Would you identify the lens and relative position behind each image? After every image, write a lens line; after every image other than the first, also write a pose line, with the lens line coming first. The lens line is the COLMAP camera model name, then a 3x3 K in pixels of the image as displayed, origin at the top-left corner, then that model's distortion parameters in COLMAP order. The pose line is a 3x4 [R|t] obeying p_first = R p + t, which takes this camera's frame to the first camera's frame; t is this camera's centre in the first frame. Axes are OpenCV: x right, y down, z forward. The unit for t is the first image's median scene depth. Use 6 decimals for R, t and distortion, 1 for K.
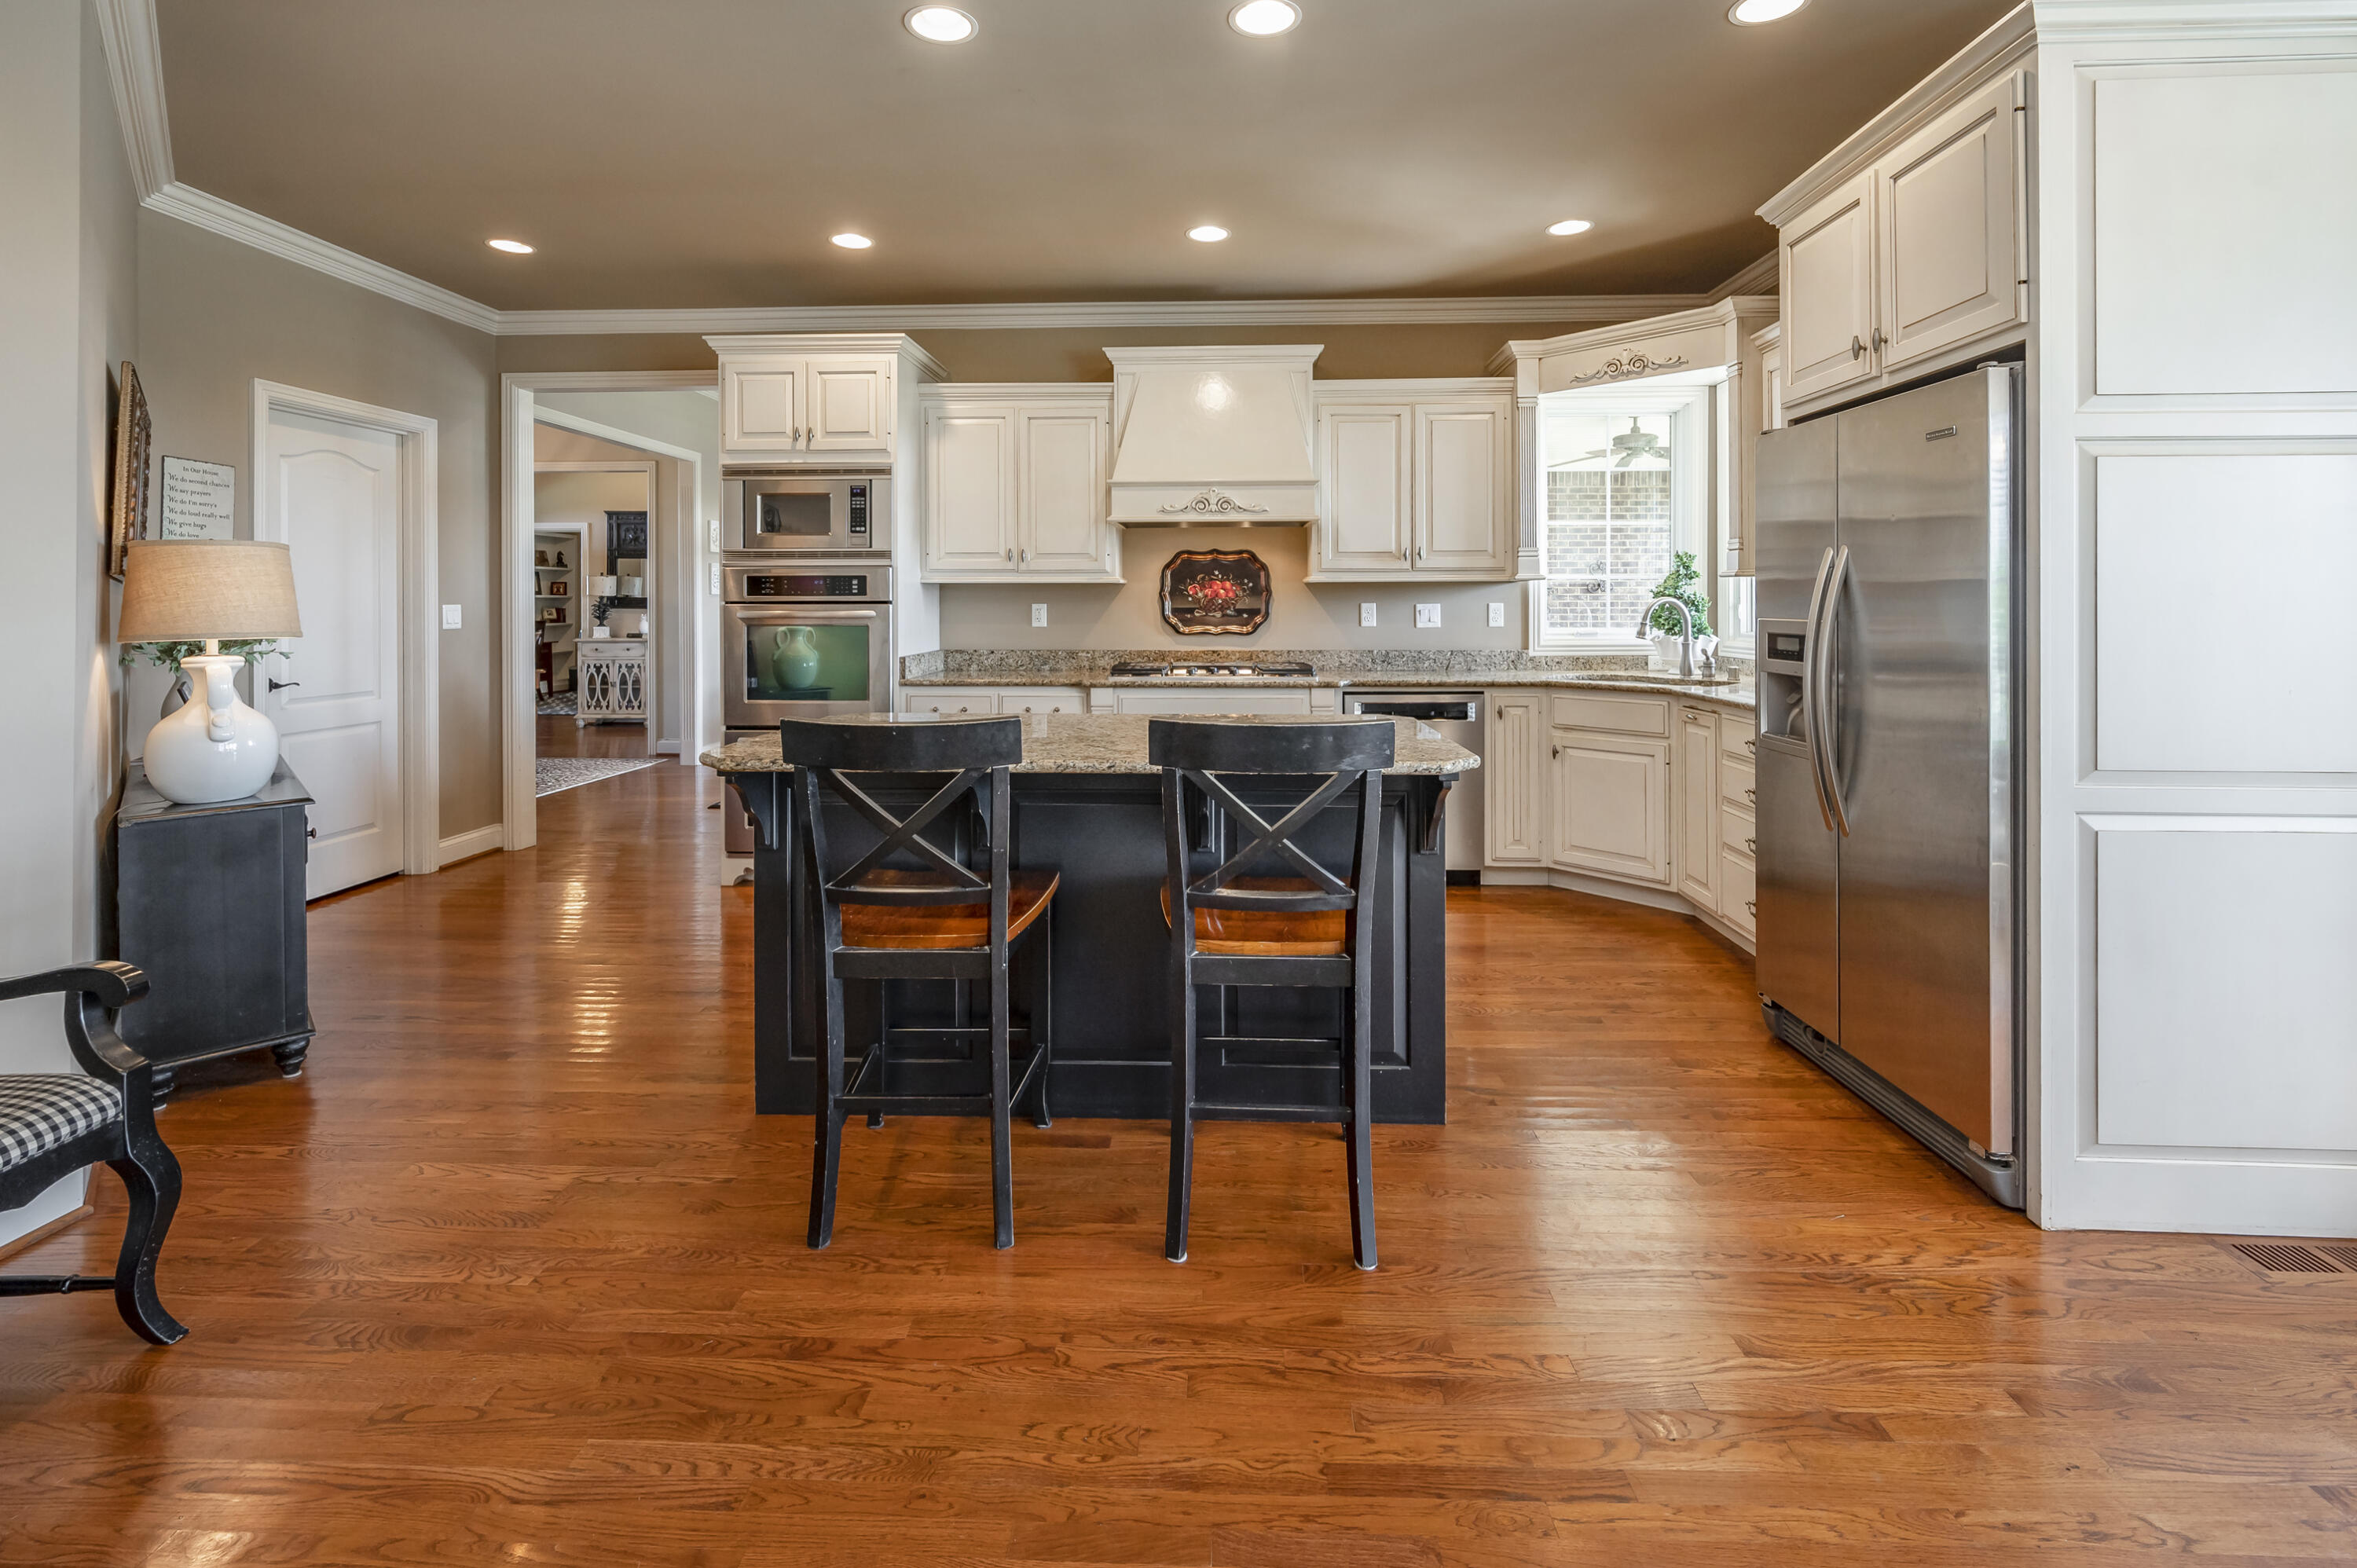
lens RADIAL K [[1020.6, 0, 1180.8], [0, 1020.6, 607.3], [0, 0, 1]] dist [0.000360, -0.000113]
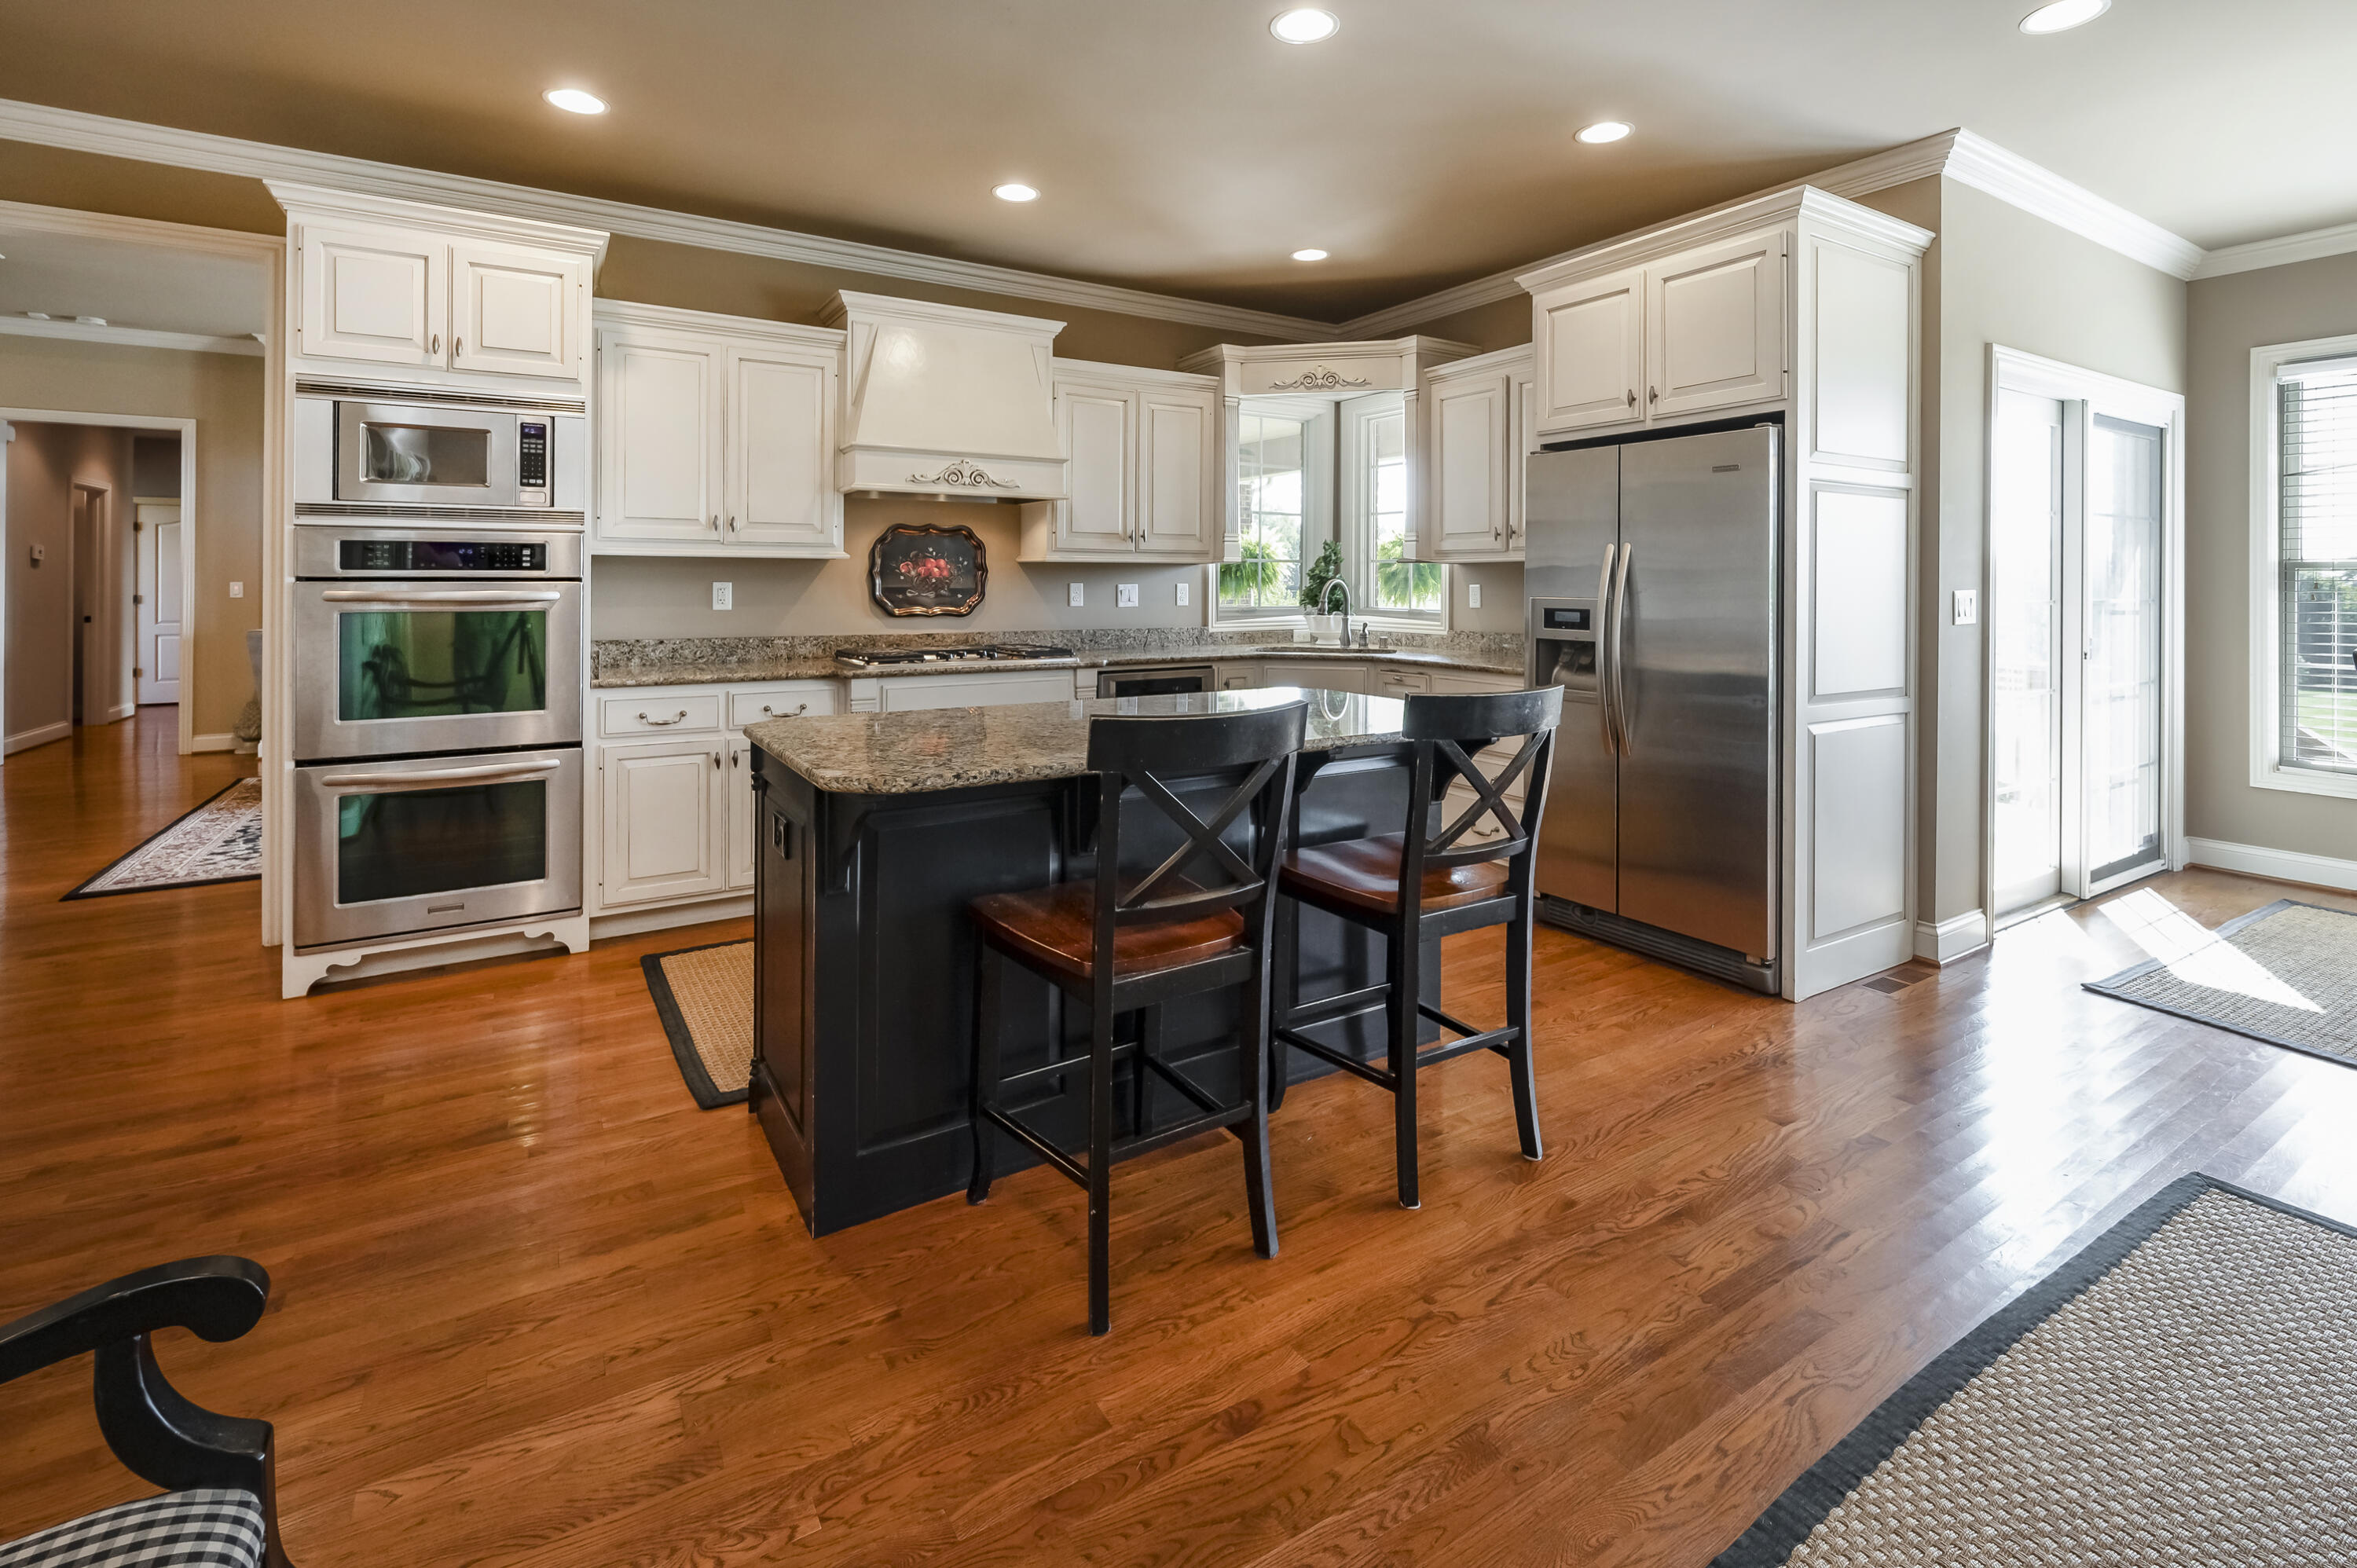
lens RADIAL K [[1044.4, 0, 1170.9], [0, 1044.4, 584.1], [0, 0, 1]] dist [0.001172, 0.000044]
pose [[0.831748, 0.003729, 0.555141, -0.350664], [-0.002286, 0.999992, -0.003293, 0.000041], [-0.555149, 0.001470, 0.831750, 0.103264]]
